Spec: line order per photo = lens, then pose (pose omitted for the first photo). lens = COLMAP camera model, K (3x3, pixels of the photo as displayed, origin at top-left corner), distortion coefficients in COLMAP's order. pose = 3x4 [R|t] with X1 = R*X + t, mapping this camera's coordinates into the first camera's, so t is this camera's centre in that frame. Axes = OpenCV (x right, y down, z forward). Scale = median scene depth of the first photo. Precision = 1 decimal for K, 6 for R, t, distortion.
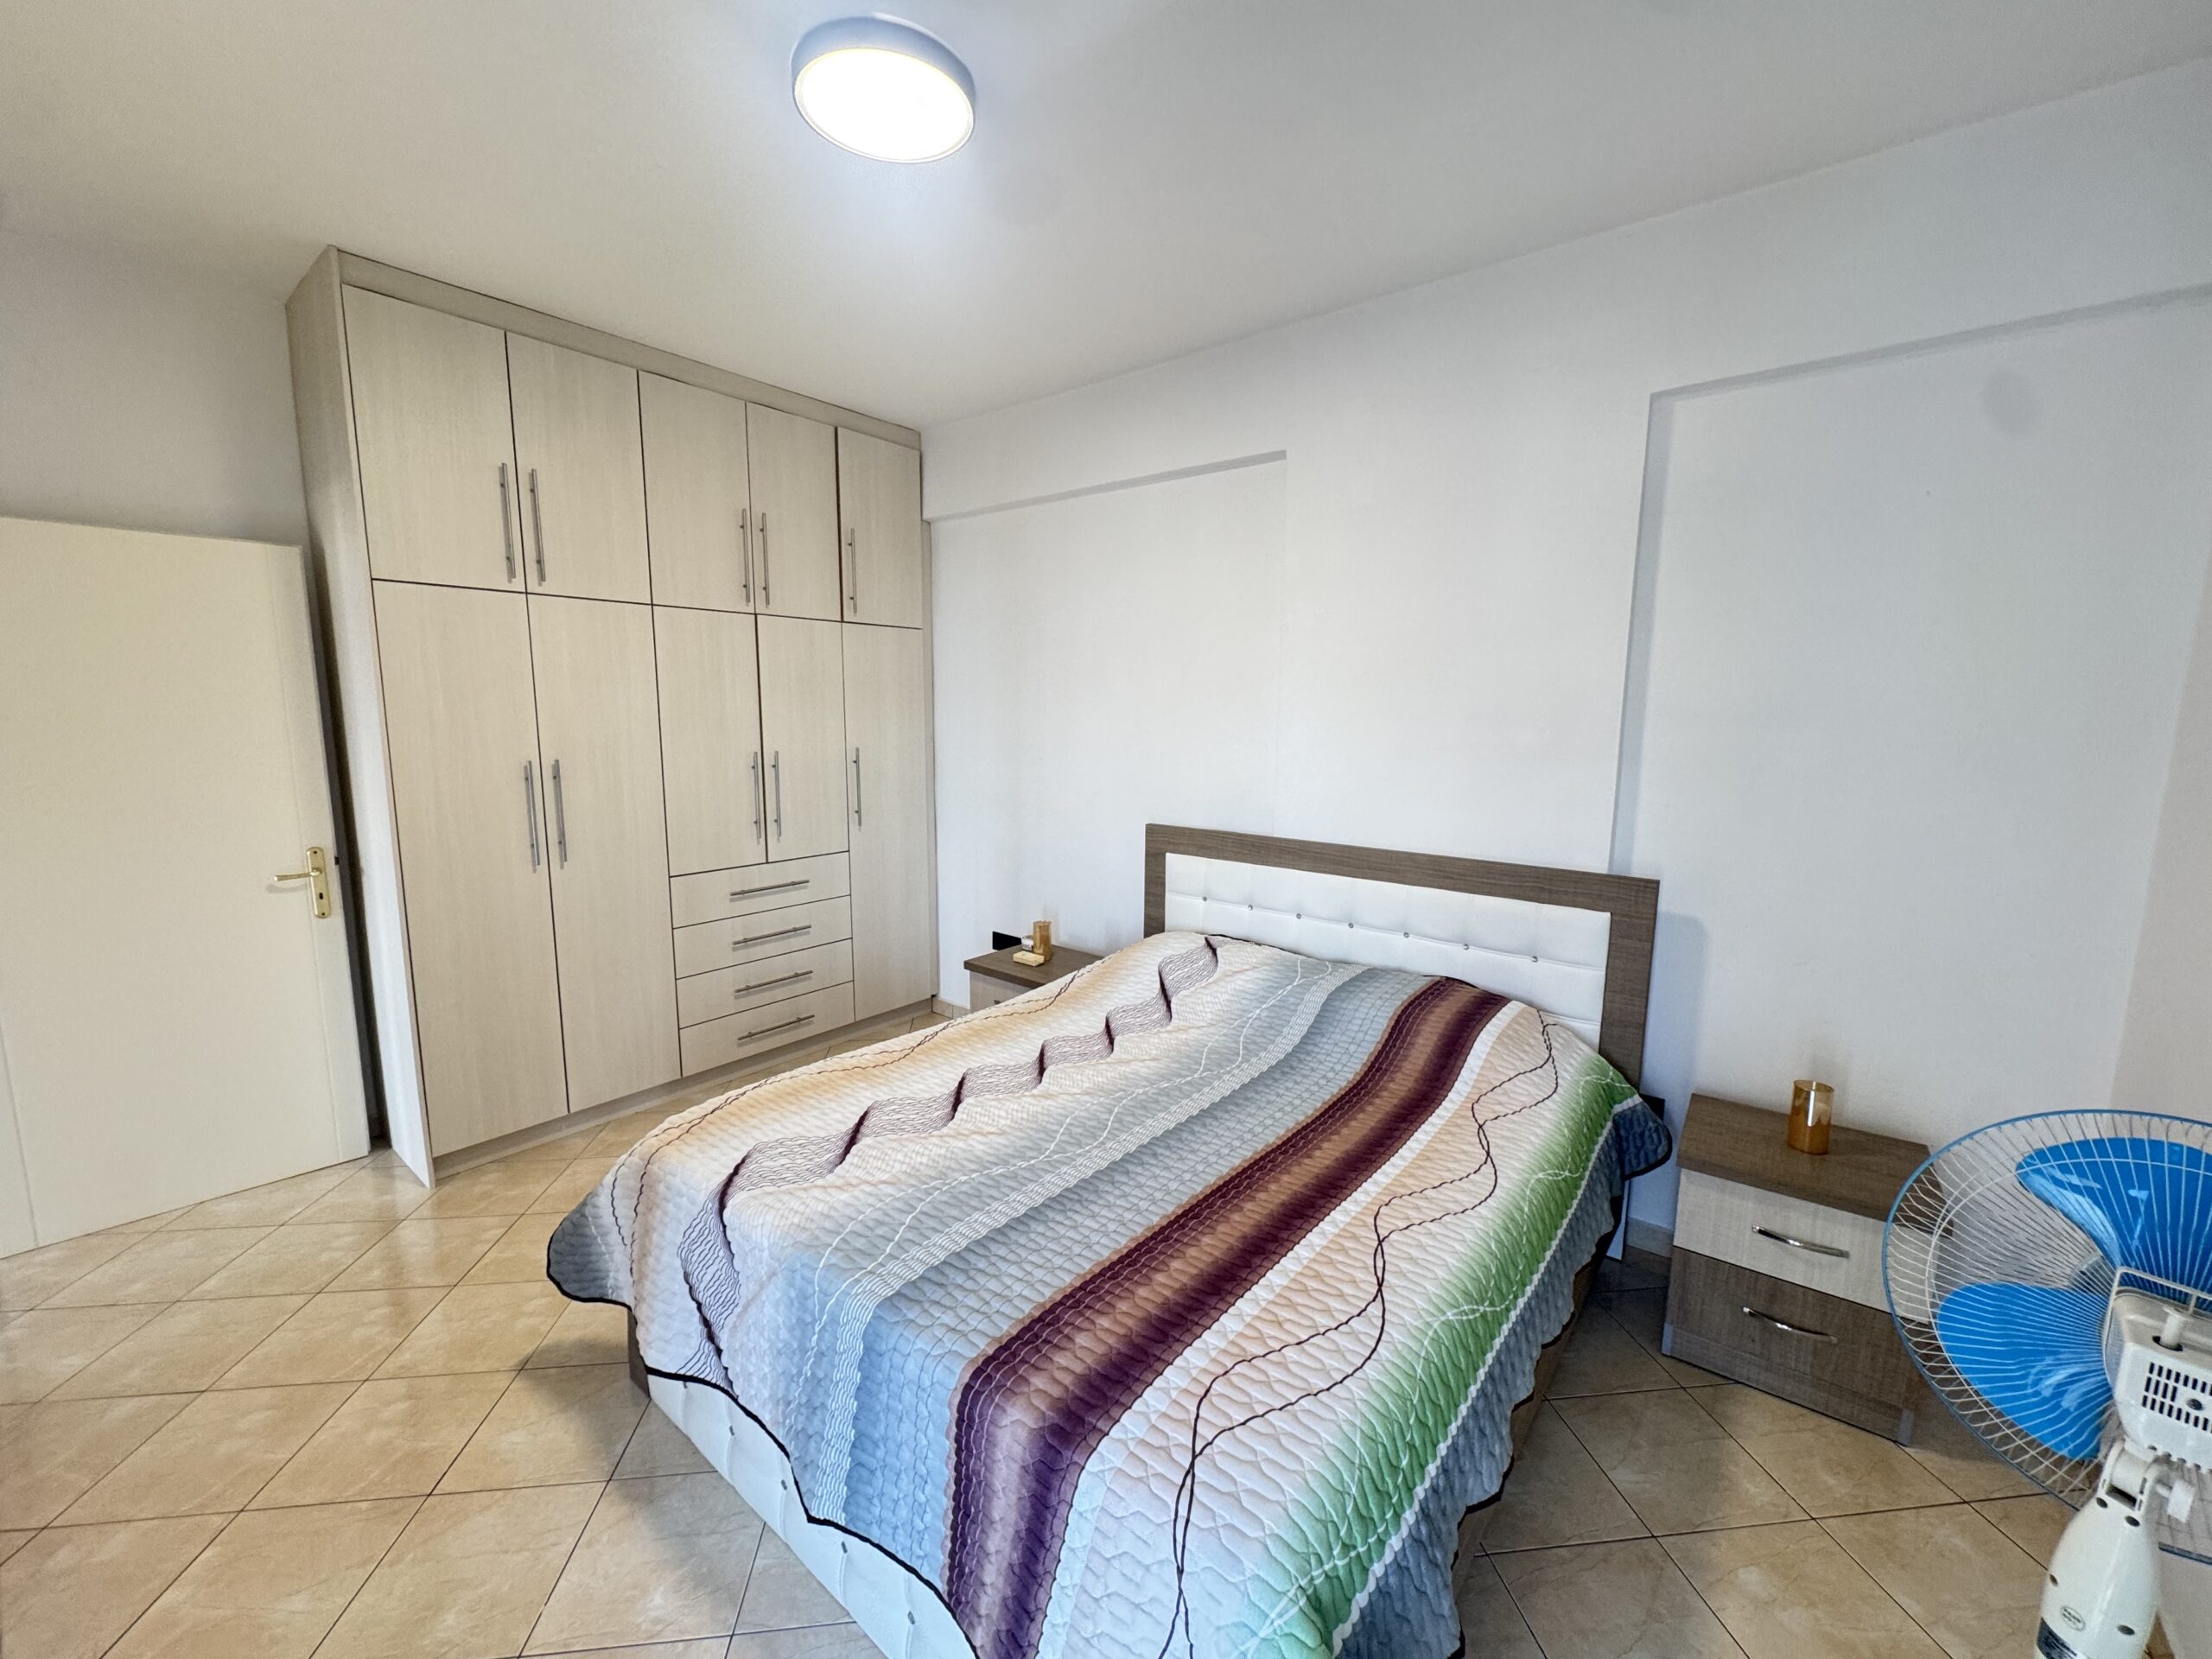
lens RADIAL K [[885.0, 0, 1118.2], [0, 885.0, 833.2], [0, 0, 1]] dist [-0.001840, 0.000023]
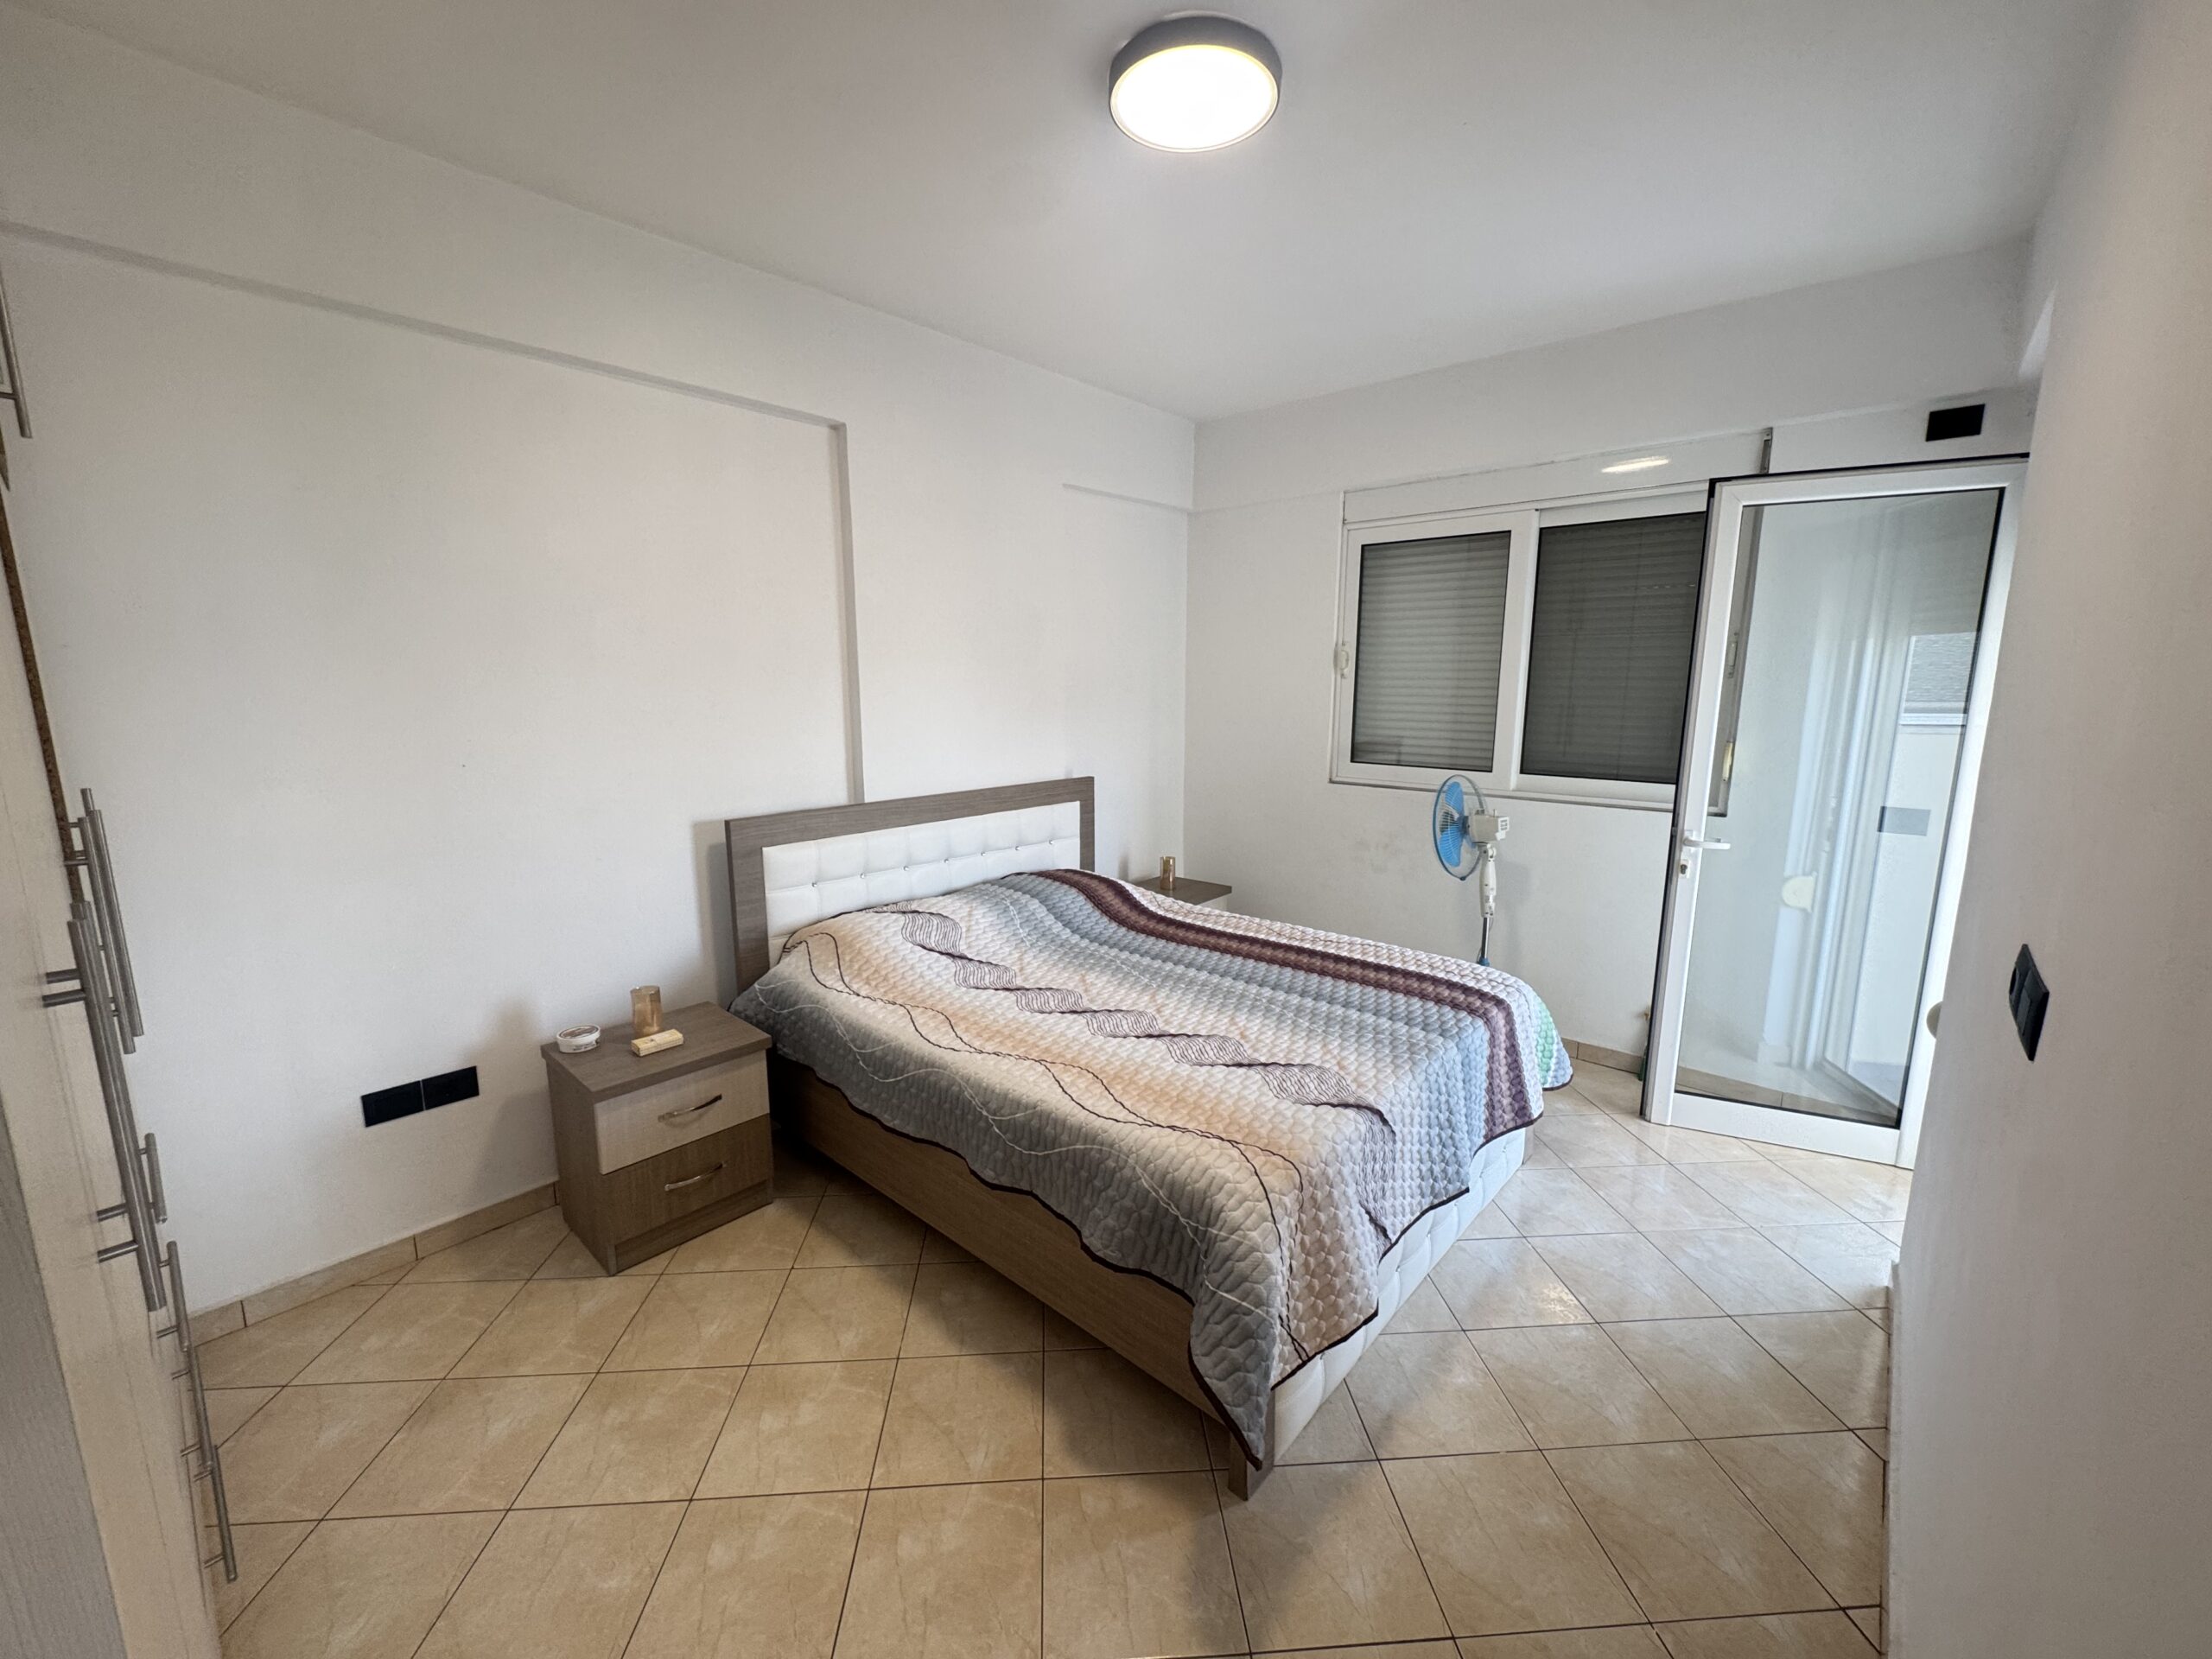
lens RADIAL K [[885.0, 0, 1102.3], [0, 885.0, 835.8], [0, 0, 1]] dist [-0.001840, 0.000023]
pose [[0.058077, -0.181593, 0.981657, -1.055176], [0.146528, 0.974218, 0.171548, -0.121181], [-0.987500, 0.133878, 0.083189, 0.826861]]
